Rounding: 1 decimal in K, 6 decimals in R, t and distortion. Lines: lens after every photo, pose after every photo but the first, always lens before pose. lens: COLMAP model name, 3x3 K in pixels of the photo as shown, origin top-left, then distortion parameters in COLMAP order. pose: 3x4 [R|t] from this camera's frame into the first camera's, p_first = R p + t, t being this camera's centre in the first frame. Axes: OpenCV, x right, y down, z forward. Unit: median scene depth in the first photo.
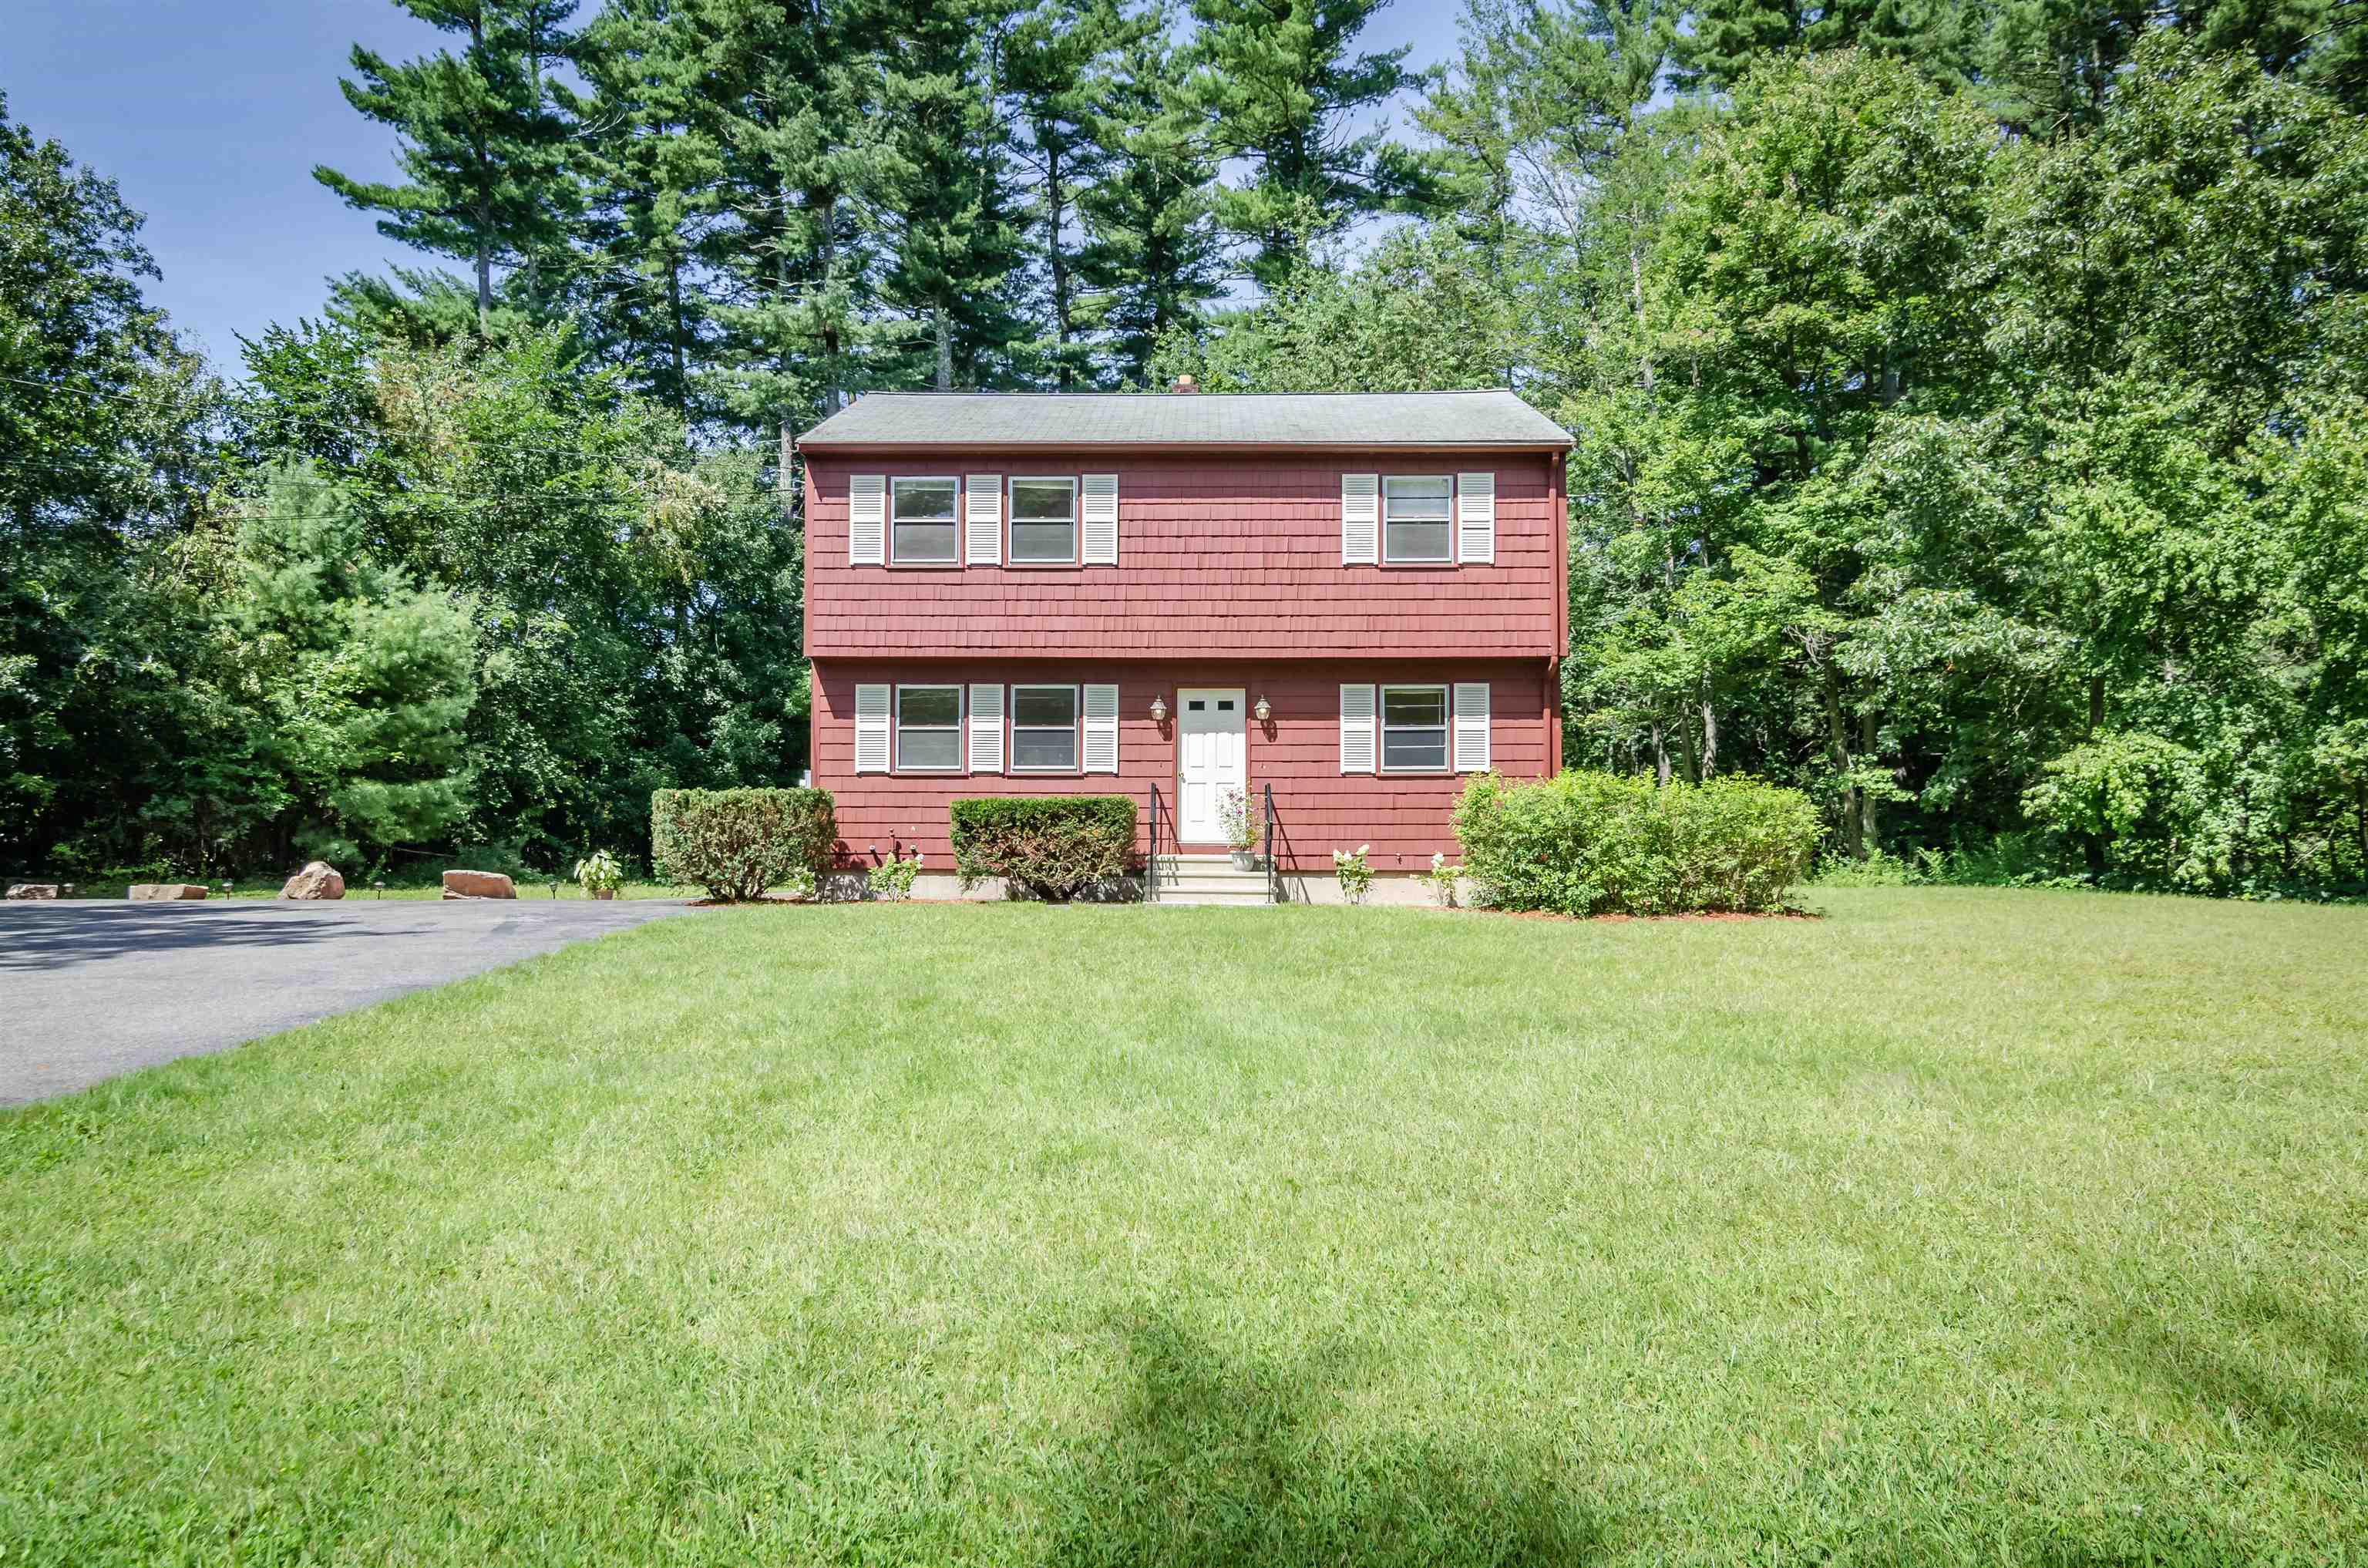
lens RADIAL K [[1608.9, 0, 1176.1], [0, 1608.9, 786.0], [0, 0, 1]] dist [0.000721, -0.002548]
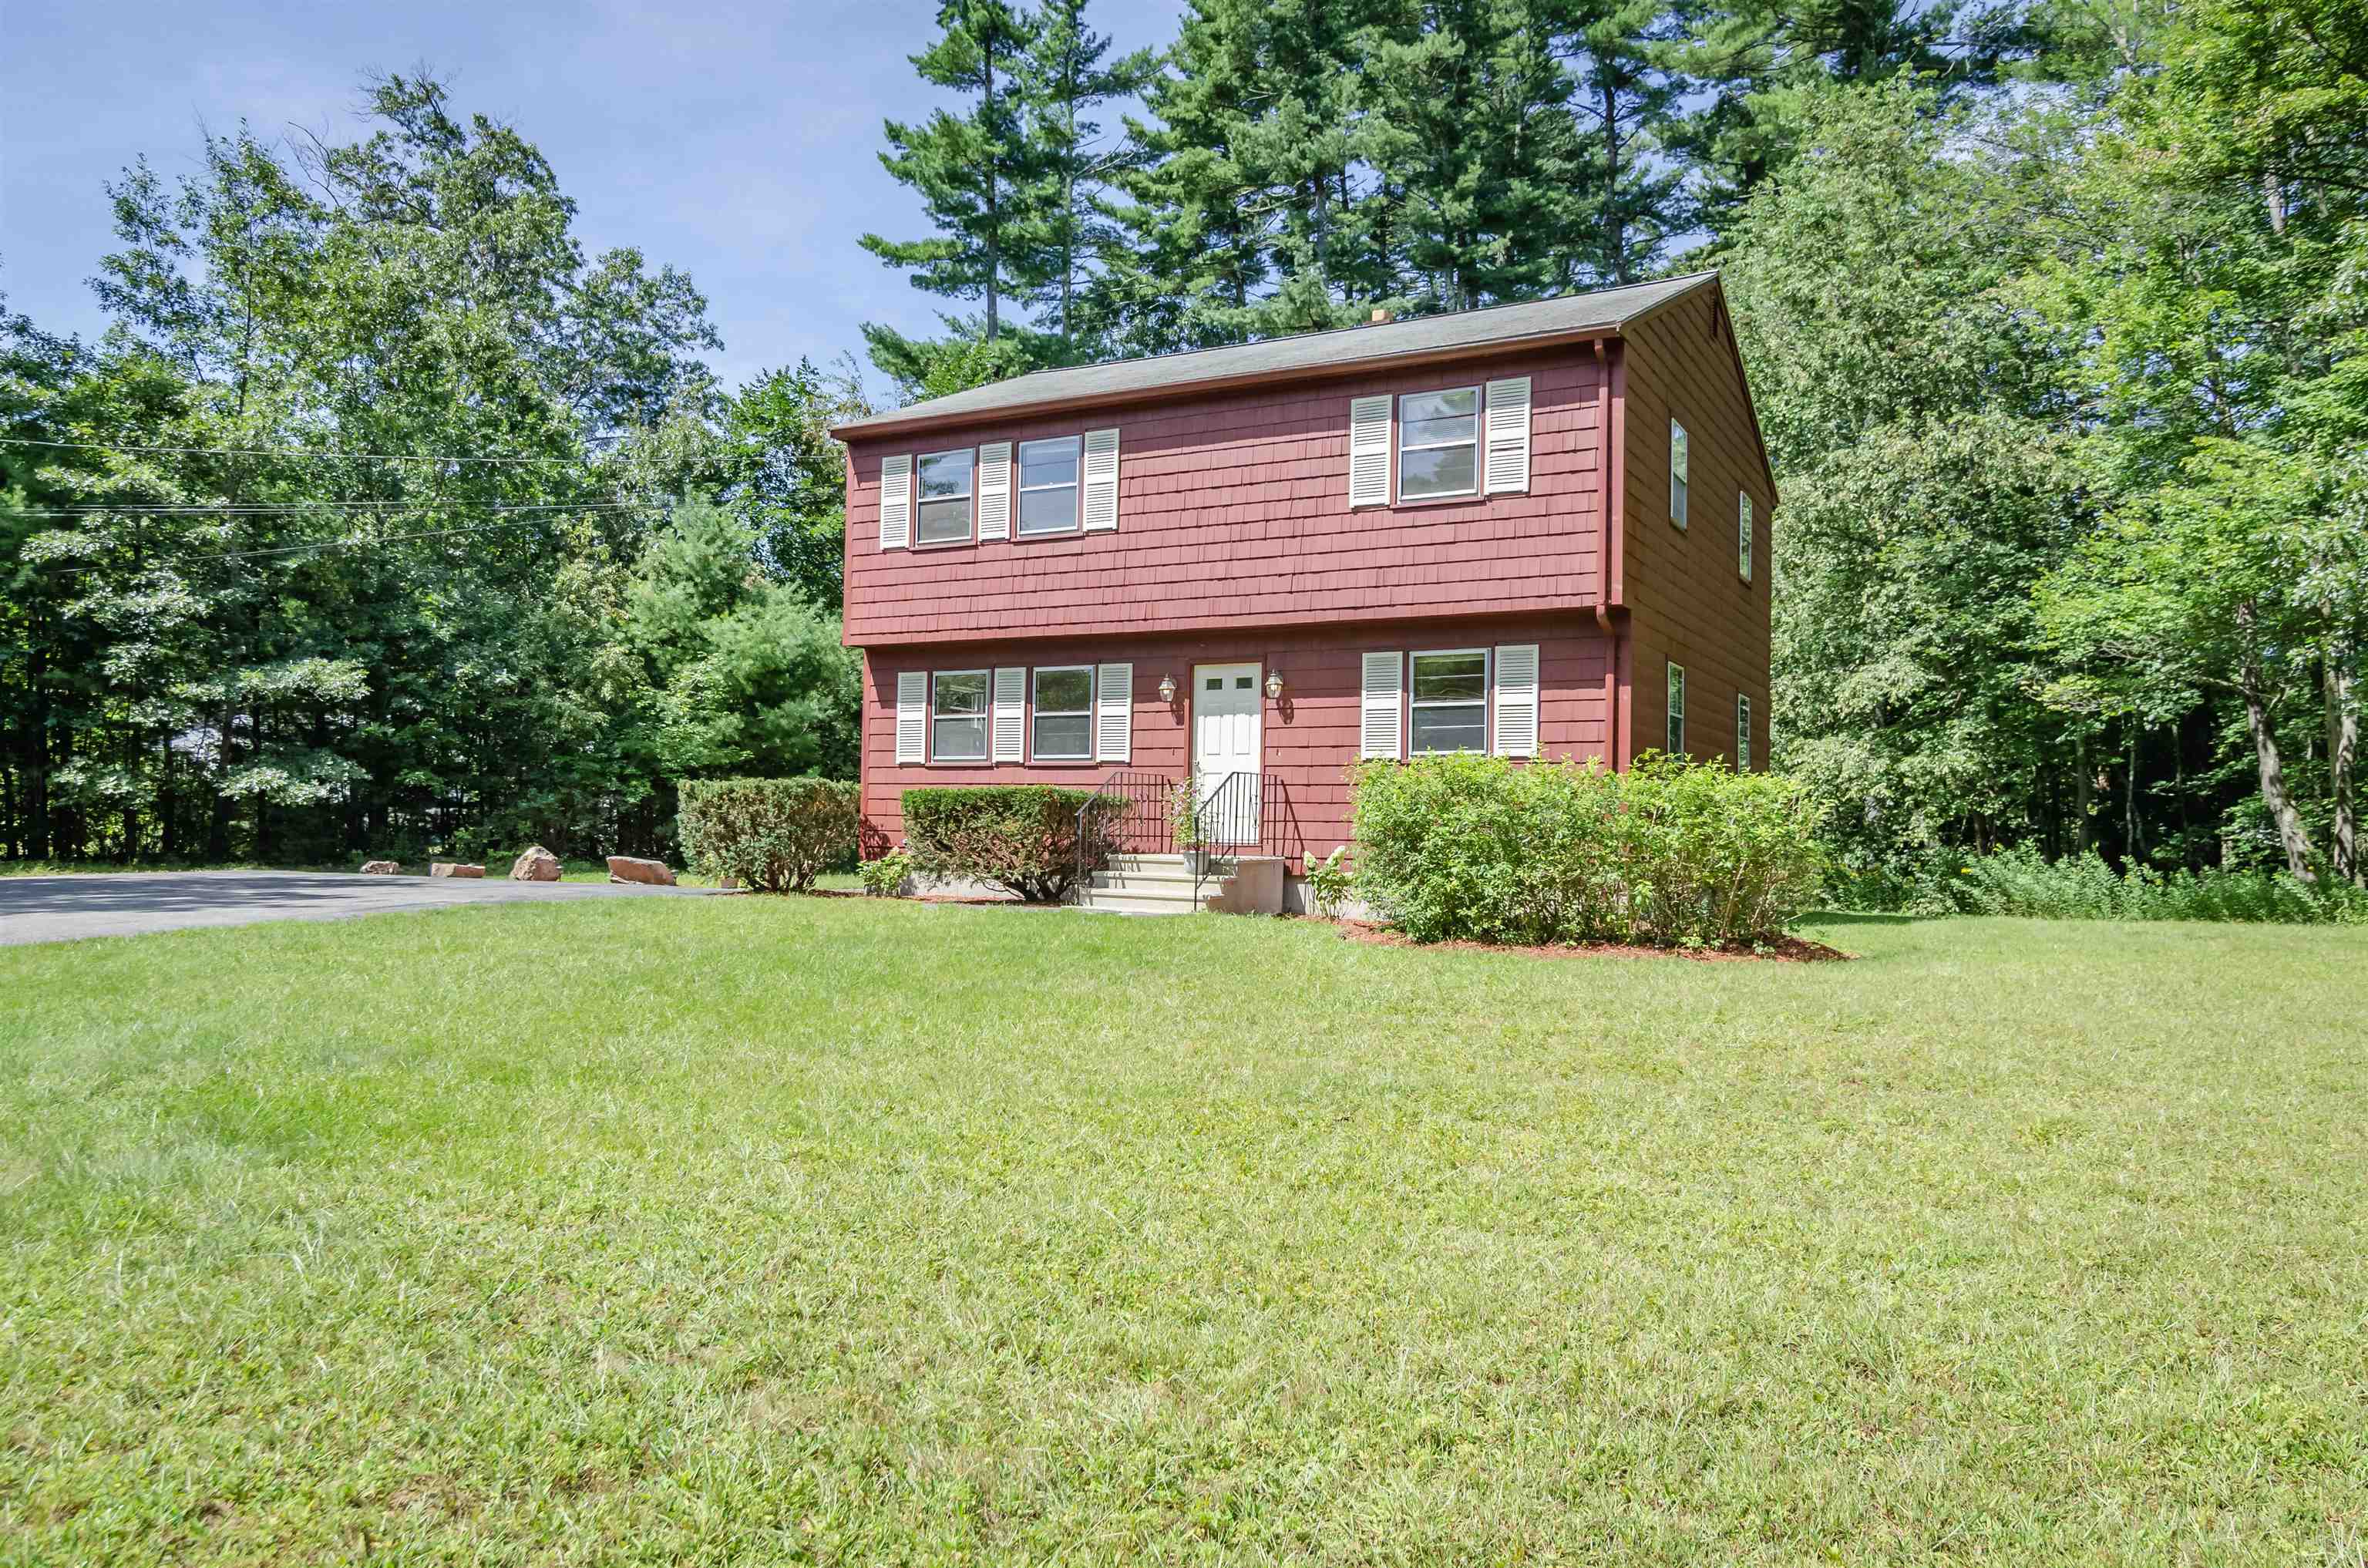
lens RADIAL K [[1608.9, 0, 1186.0], [0, 1608.9, 795.6], [0, 0, 1]] dist [0.000721, -0.002548]
pose [[0.886050, 0.001884, -0.463586, 0.406463], [0.000449, 0.999988, 0.004922, 0.006363], [0.463590, -0.004569, 0.886038, 0.219982]]
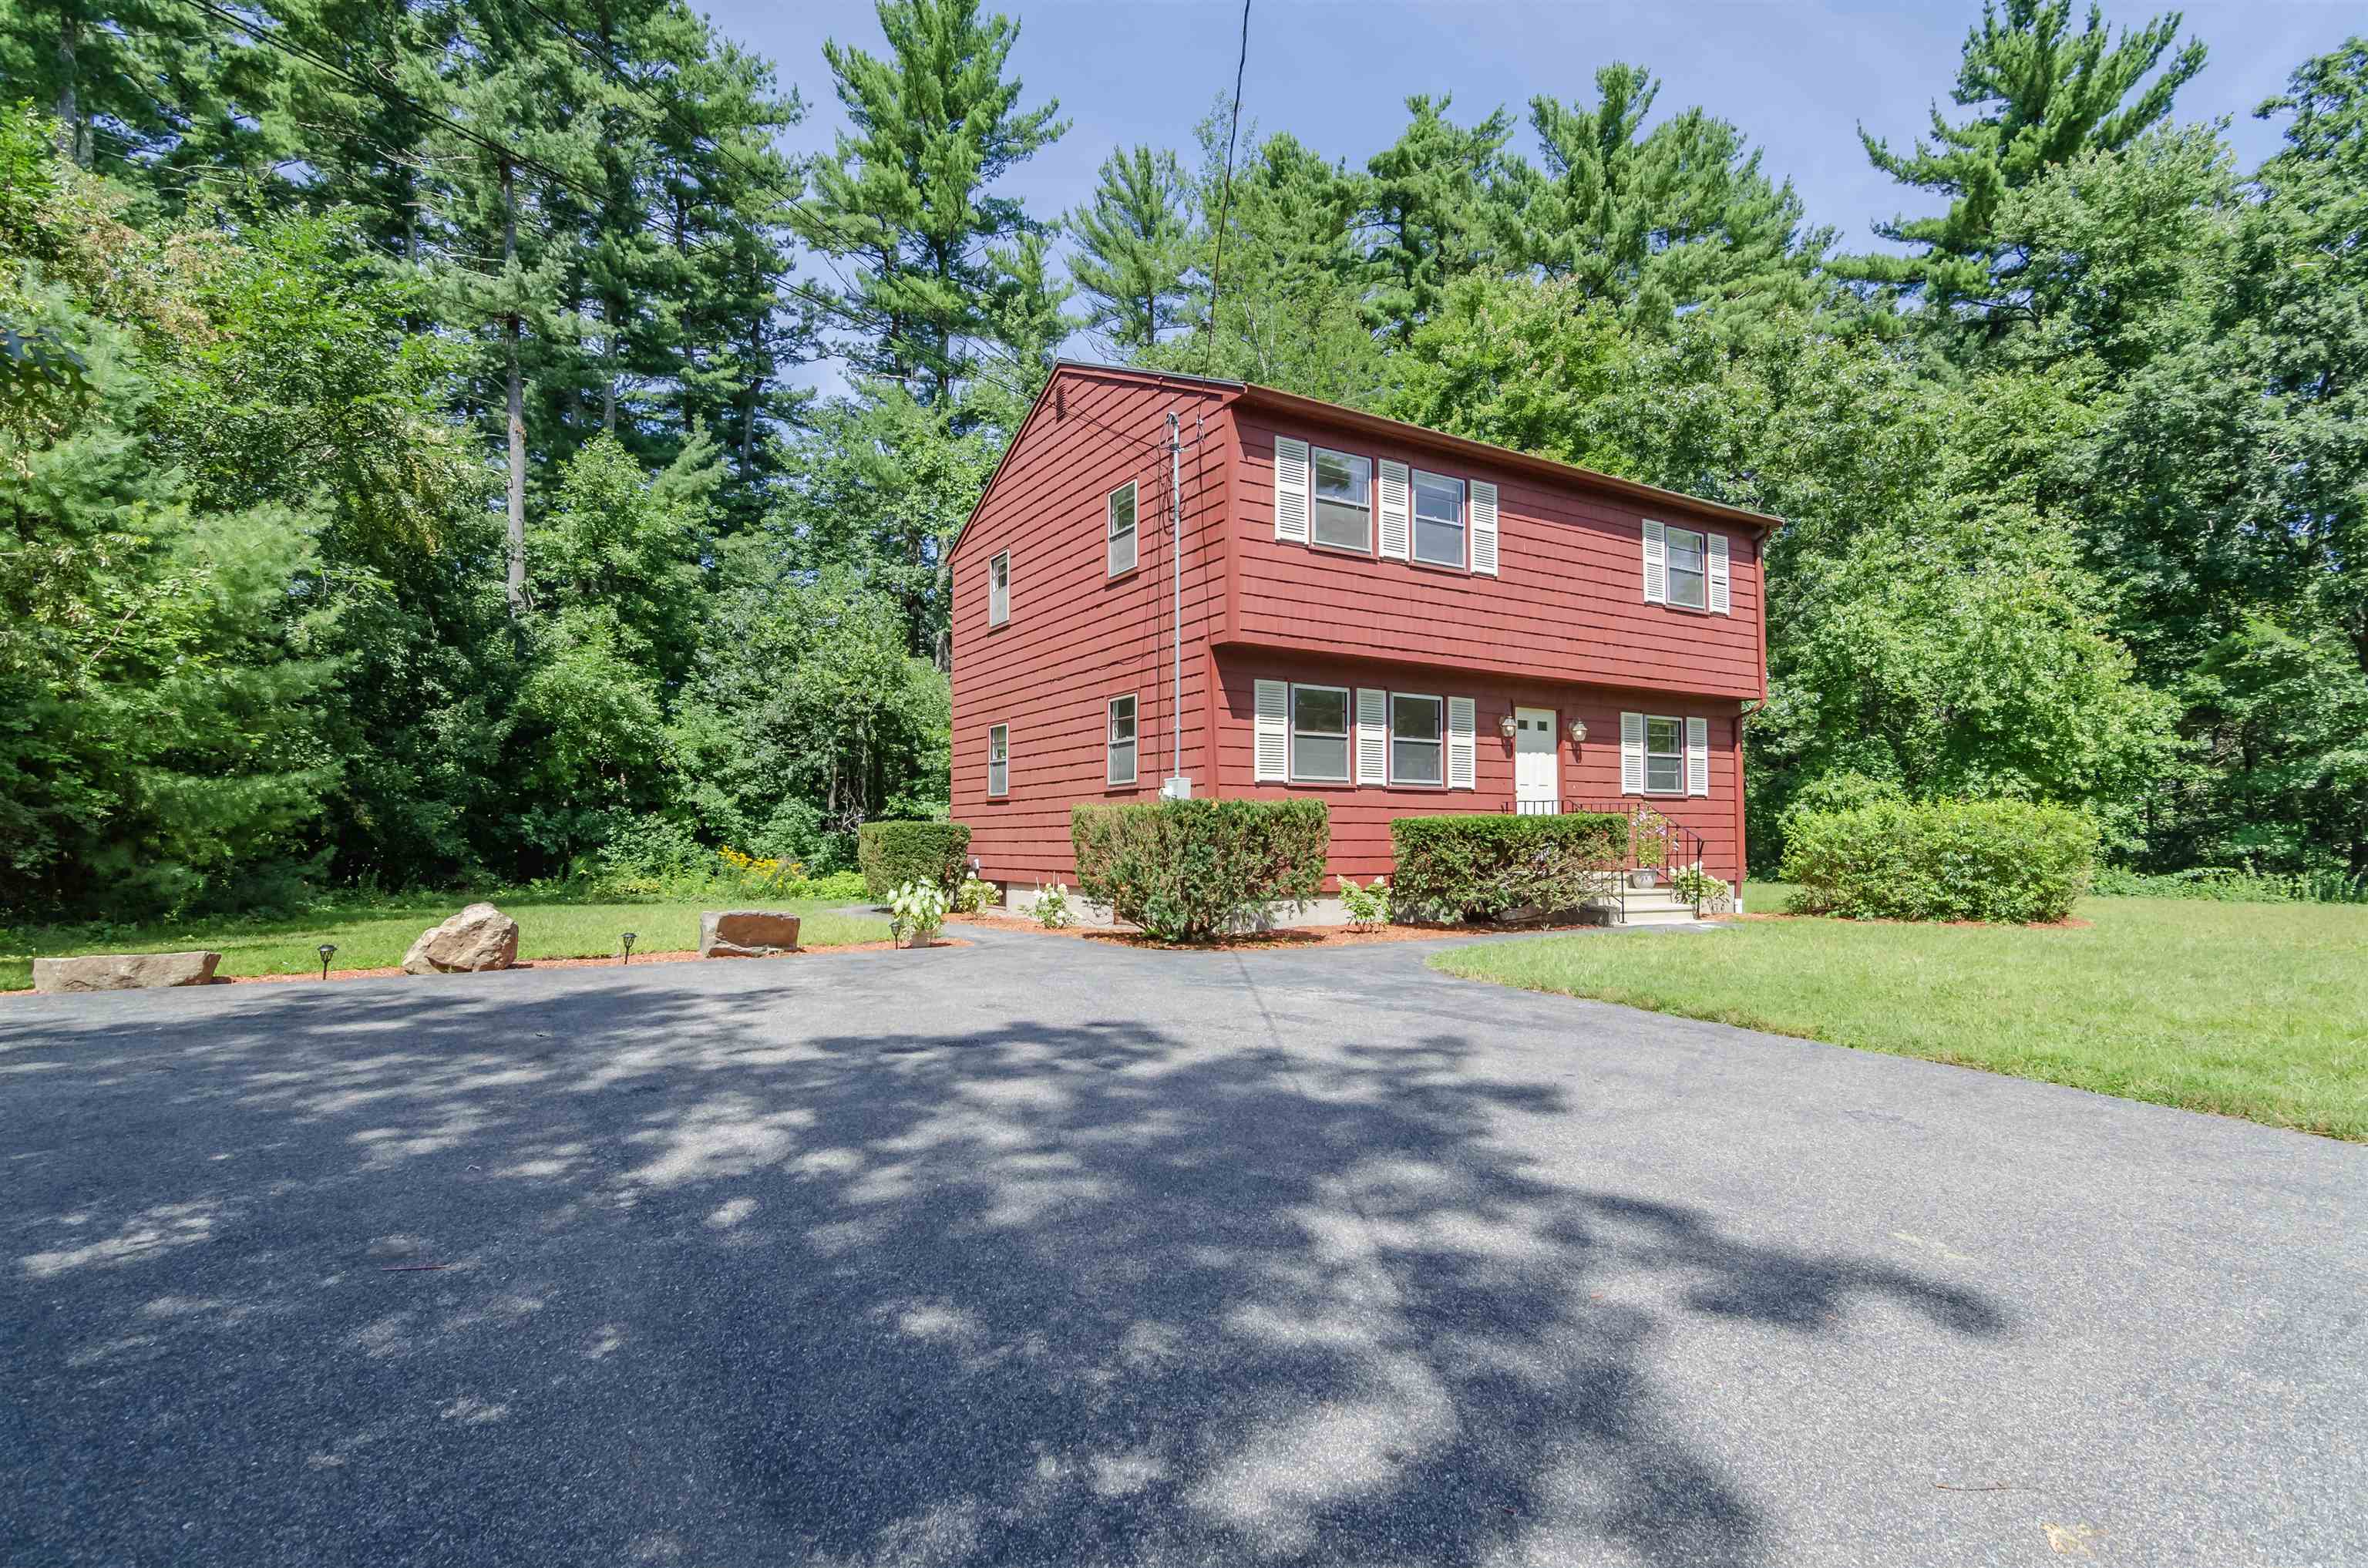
lens RADIAL K [[1145.2, 0, 1177.3], [0, 1145.2, 788.7], [0, 0, 1]] dist [0.000760, 0.001259]
pose [[0.847275, 0.022382, 0.530682, -0.559943], [-0.017815, 0.999747, -0.013721, 0.004480], [-0.530855, 0.002172, 0.847460, 0.503861]]
